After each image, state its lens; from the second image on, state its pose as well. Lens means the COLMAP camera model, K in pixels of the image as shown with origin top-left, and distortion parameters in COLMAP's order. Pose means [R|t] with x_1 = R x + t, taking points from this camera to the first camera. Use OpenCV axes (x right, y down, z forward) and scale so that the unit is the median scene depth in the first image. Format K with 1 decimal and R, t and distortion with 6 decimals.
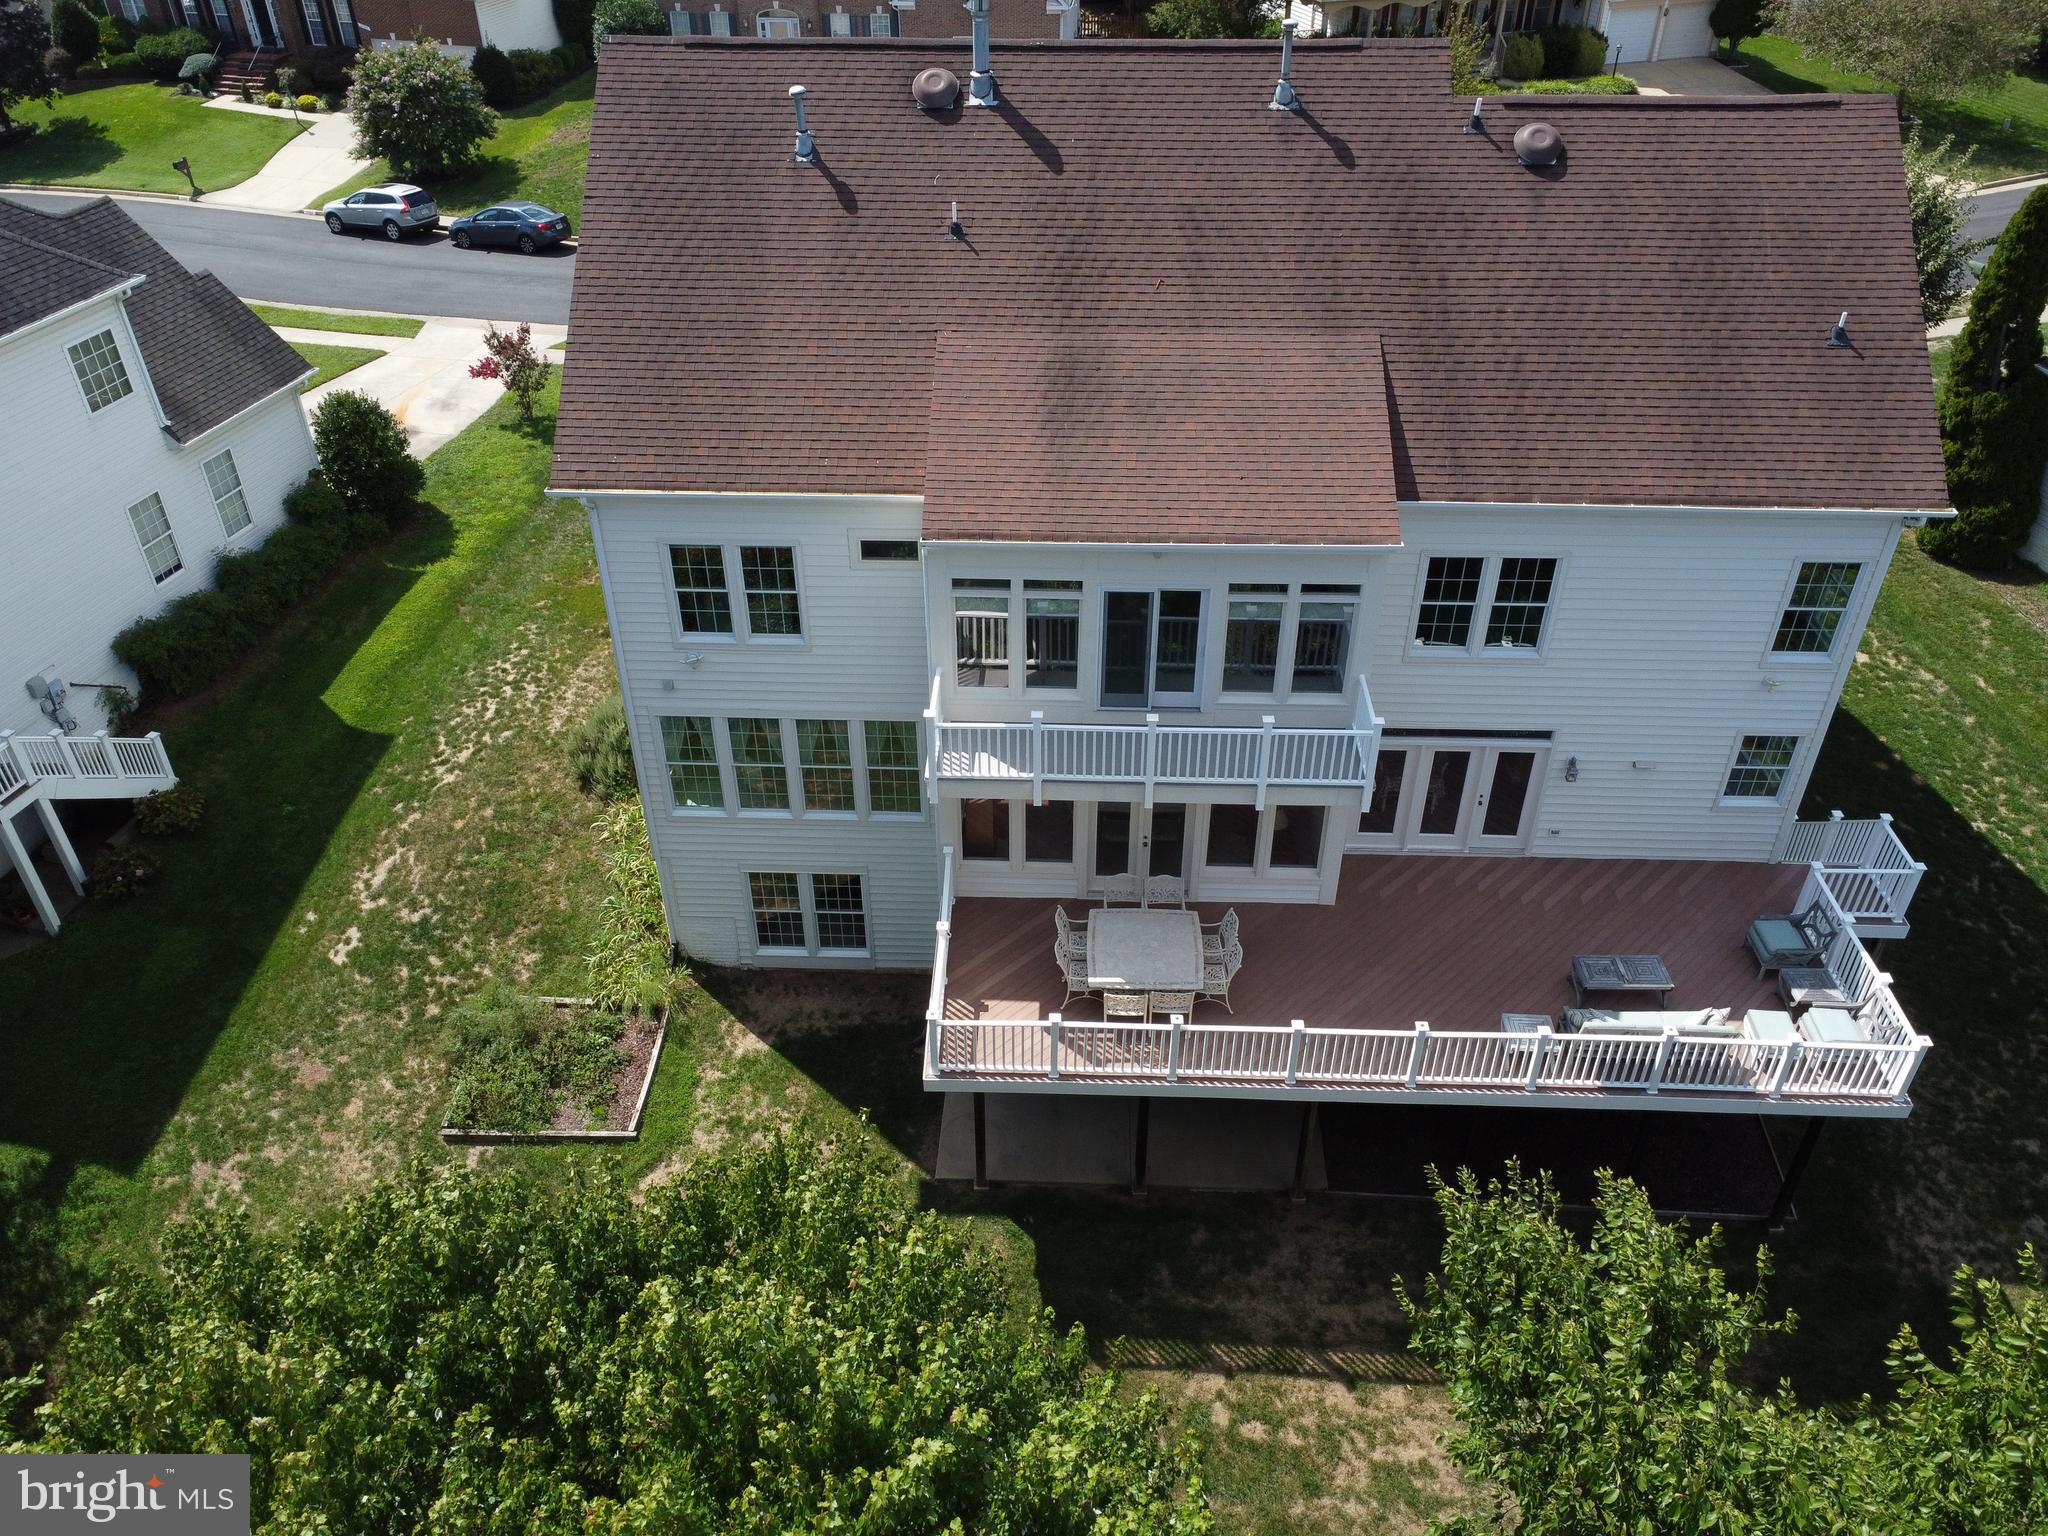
lens RADIAL K [[1532.3, 0, 1020.5], [0, 1532.3, 756.9], [0, 0, 1]] dist [0.014651, -0.002609]
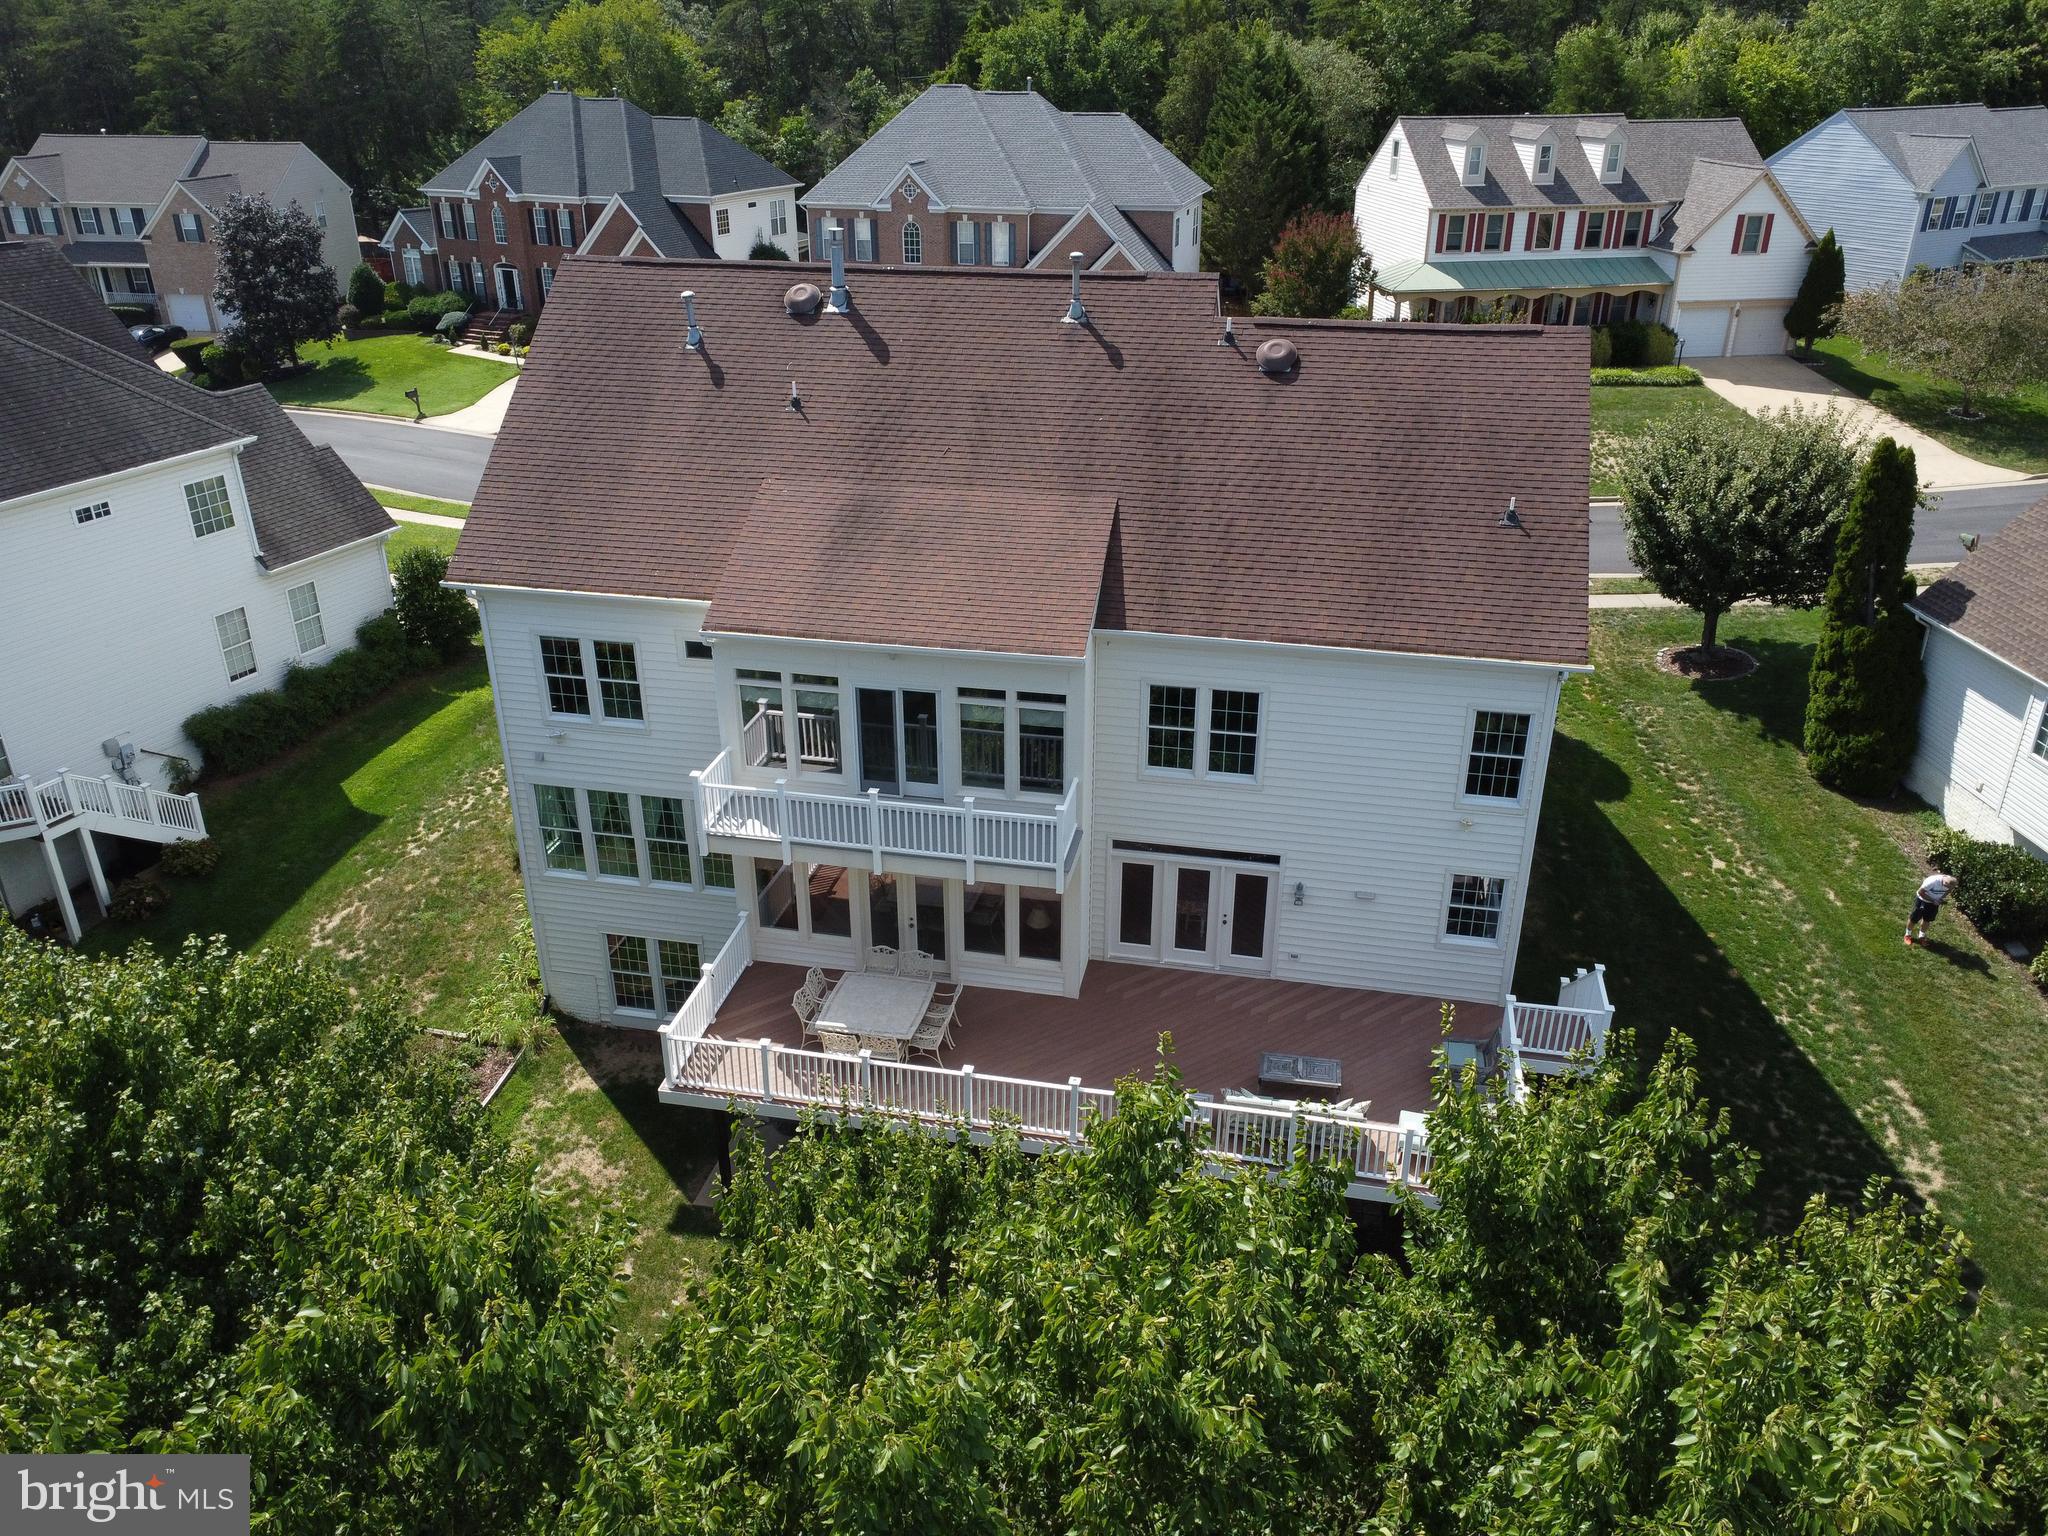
lens RADIAL K [[1532.3, 0, 1020.5], [0, 1532.3, 756.9], [0, 0, 1]] dist [0.014651, -0.002609]
pose [[0.985410, 0.074447, -0.153053, 0.312345], [-0.100104, 0.980787, -0.167440, 0.111951], [0.137647, 0.180318, 0.973929, -0.113439]]
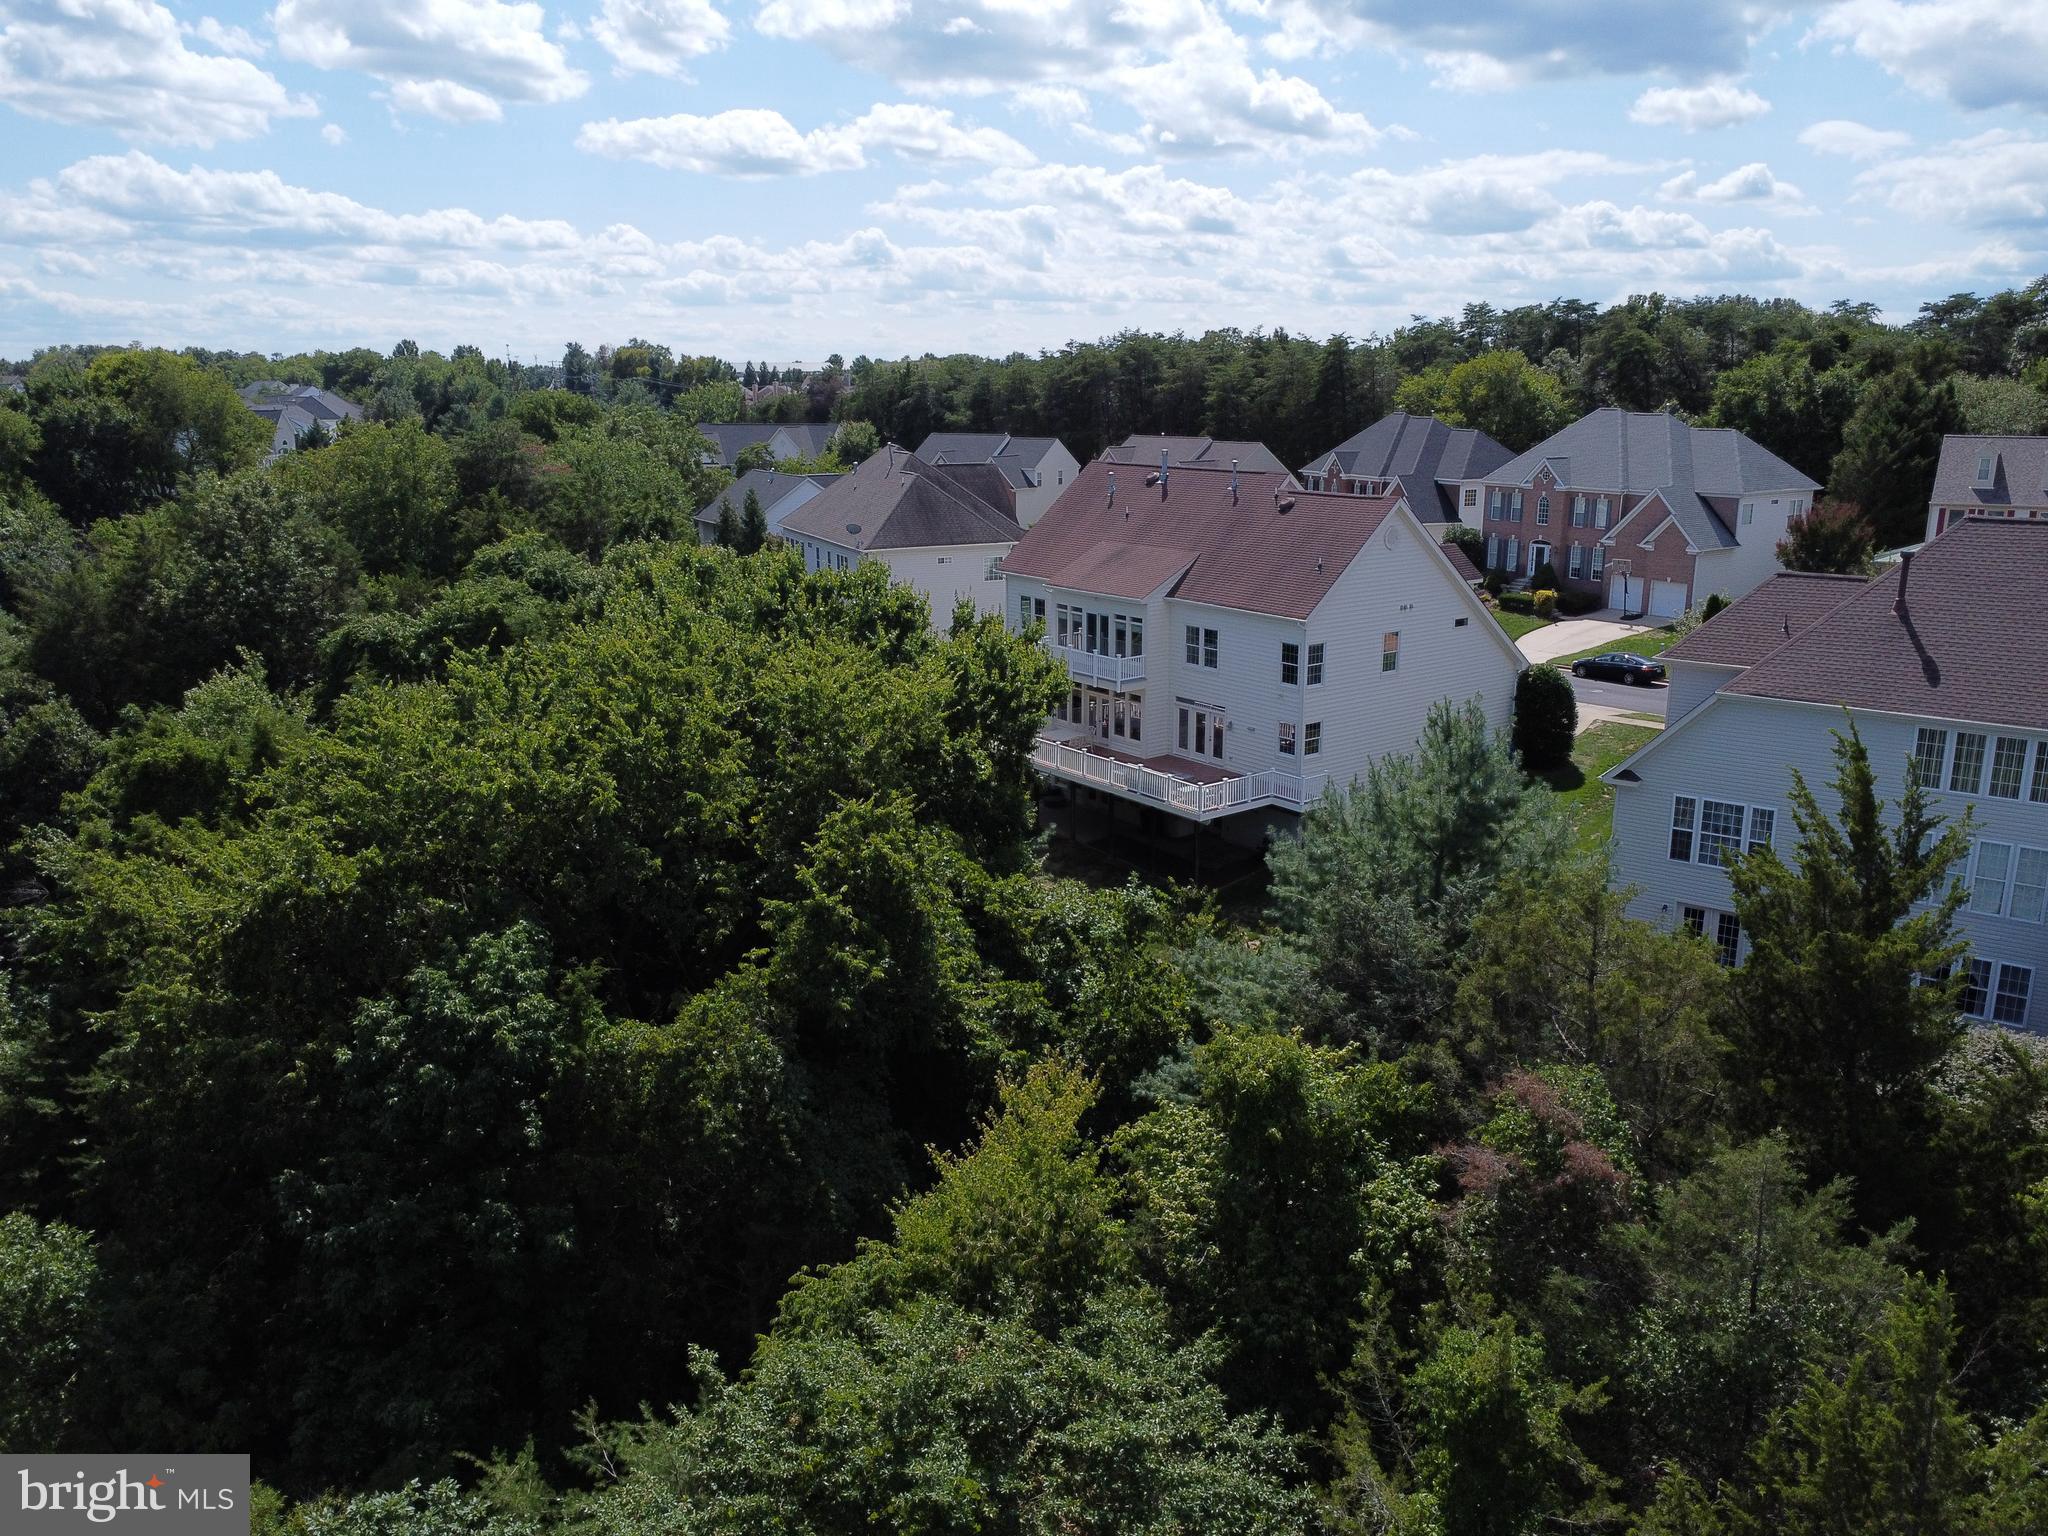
lens RADIAL K [[1532.3, 0, 1020.5], [0, 1532.3, 756.9], [0, 0, 1]] dist [0.014651, -0.002609]
pose [[0.630362, 0.187958, -0.753204, 1.965511], [-0.450171, 0.878958, -0.157412, 0.578790], [0.632448, 0.438297, 0.638675, -0.761394]]
